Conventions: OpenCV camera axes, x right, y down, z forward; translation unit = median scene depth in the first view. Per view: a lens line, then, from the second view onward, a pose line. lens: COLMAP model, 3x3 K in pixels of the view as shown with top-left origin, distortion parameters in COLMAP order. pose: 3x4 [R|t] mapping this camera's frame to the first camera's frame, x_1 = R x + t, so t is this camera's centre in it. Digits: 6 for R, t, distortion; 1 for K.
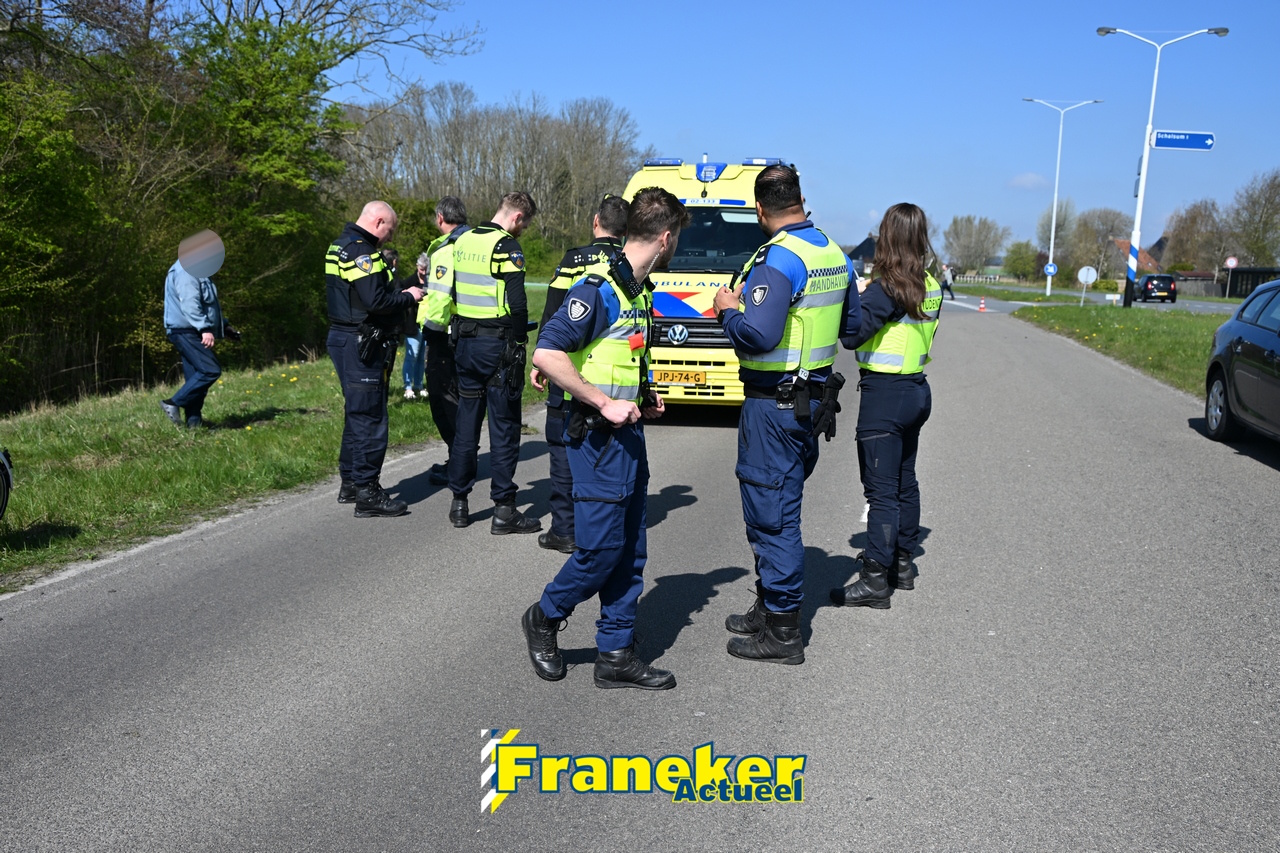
lens RADIAL K [[1229.6, 0, 640.0], [0, 1229.6, 426.5], [0, 0, 1]] dist [0.002394, 0.003697]
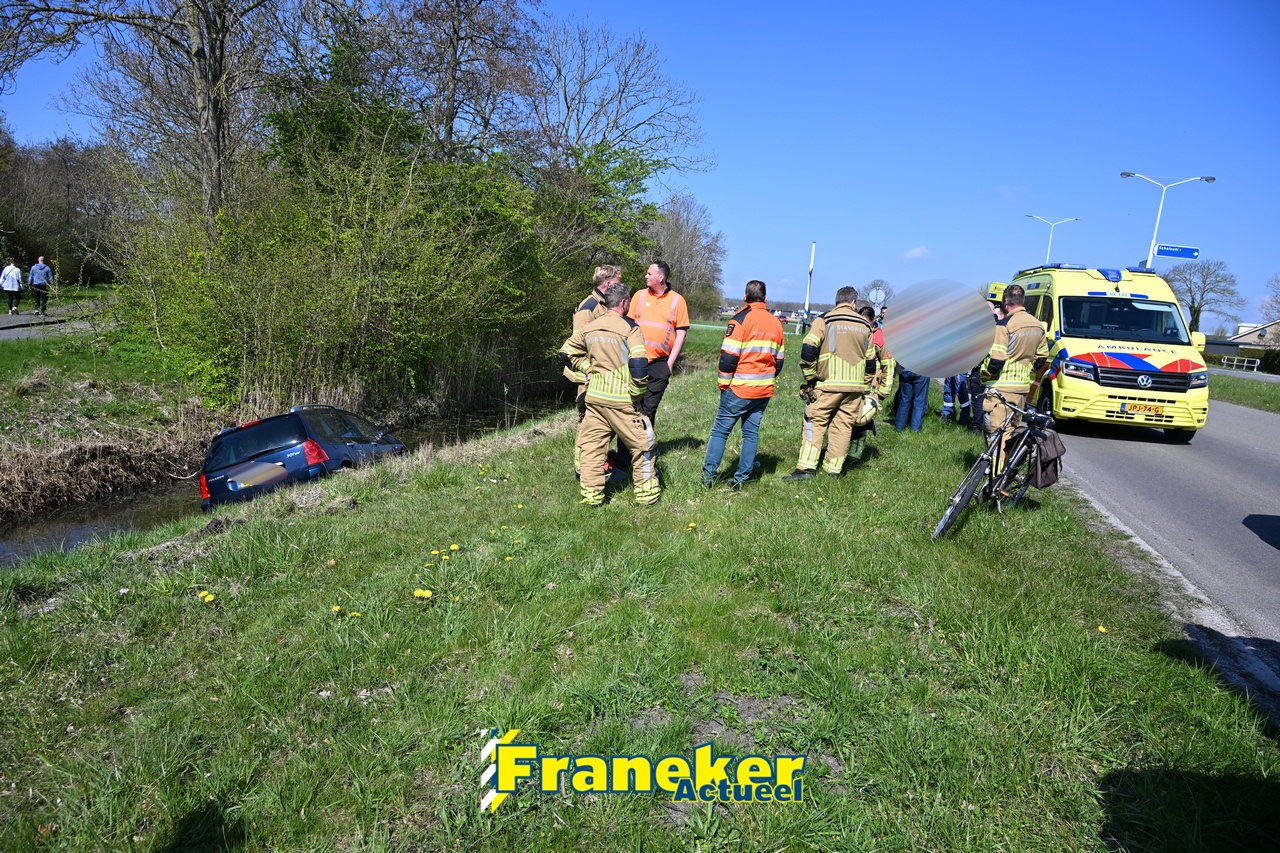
lens RADIAL K [[838.5, 0, 640.0], [0, 838.5, 426.5], [0, 0, 1]] dist [0.003466, 0.000161]
pose [[0.998025, 0.056338, -0.027786, -0.156981], [-0.056078, 0.998376, 0.010063, 0.002068], [0.028308, -0.008485, 0.999563, -0.024205]]
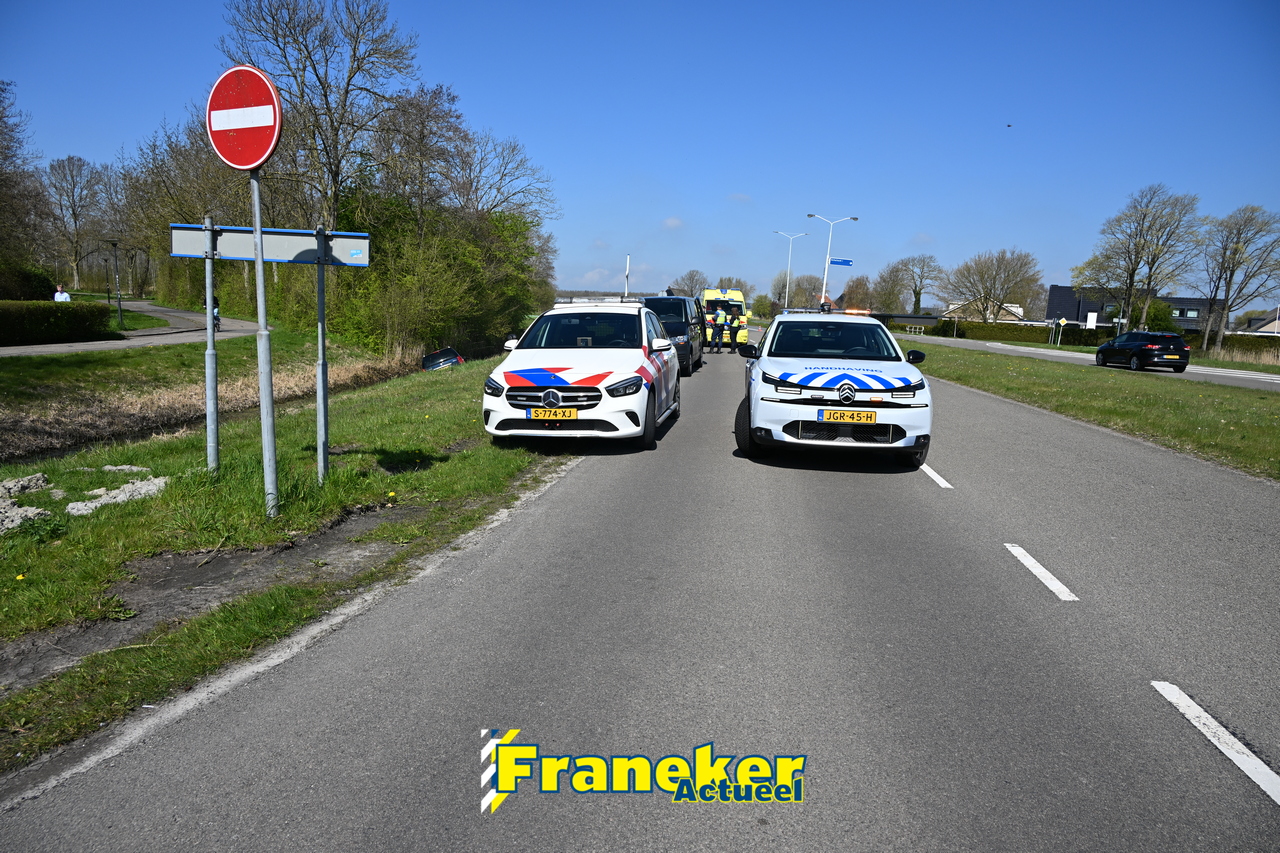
lens RADIAL K [[867.9, 0, 640.0], [0, 867.9, 426.5], [0, 0, 1]] dist [-0.003741, -0.000657]
pose [[0.985910, -0.001697, 0.167266, -0.237664], [-0.000023, 0.999947, 0.010280, 0.075435], [-0.167274, -0.010139, 0.985858, -0.627080]]
